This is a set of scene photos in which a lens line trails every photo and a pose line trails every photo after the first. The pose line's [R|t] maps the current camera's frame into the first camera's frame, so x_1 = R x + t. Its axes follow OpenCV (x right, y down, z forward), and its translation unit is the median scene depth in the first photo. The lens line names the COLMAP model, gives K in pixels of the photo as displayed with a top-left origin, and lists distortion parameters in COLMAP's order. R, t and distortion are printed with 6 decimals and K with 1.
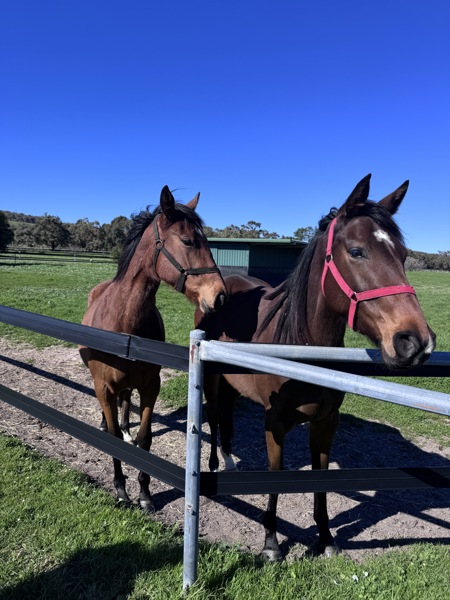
lens RADIAL K [[423.3, 0, 225.5], [0, 423.3, 300.1], [0, 0, 1]] dist [0.046390, -0.071123]
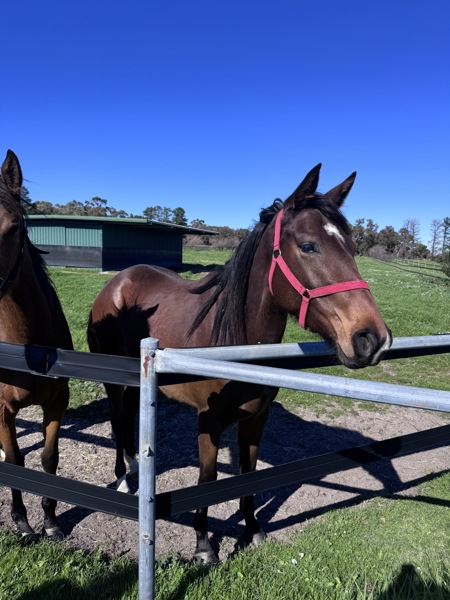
lens RADIAL K [[423.3, 0, 225.1], [0, 423.3, 302.6], [0, 0, 1]] dist [0.046390, -0.071123]
pose [[0.939775, -0.047616, 0.338461, -0.066390], [0.029425, 0.997843, 0.058677, -0.015234], [-0.340525, -0.045184, 0.939149, 0.044194]]
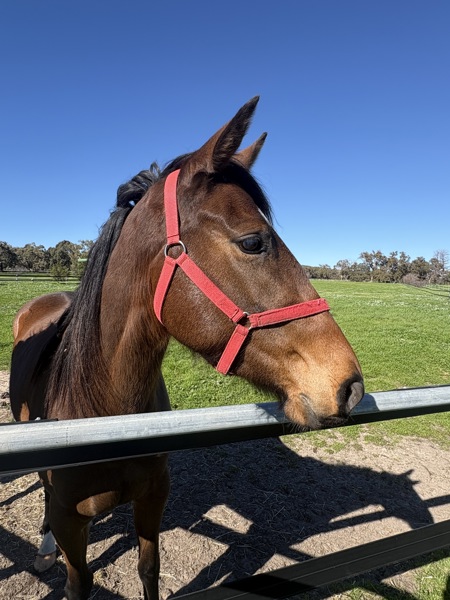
lens RADIAL K [[339.6, 0, 223.0], [0, 339.6, 311.1], [0, 0, 1]] dist [-0.008876, 0.000815]
pose [[0.982395, -0.045902, 0.181088, 0.119783], [0.043640, 0.998912, 0.016456, -0.011858], [-0.181647, -0.008264, 0.983329, 0.183961]]
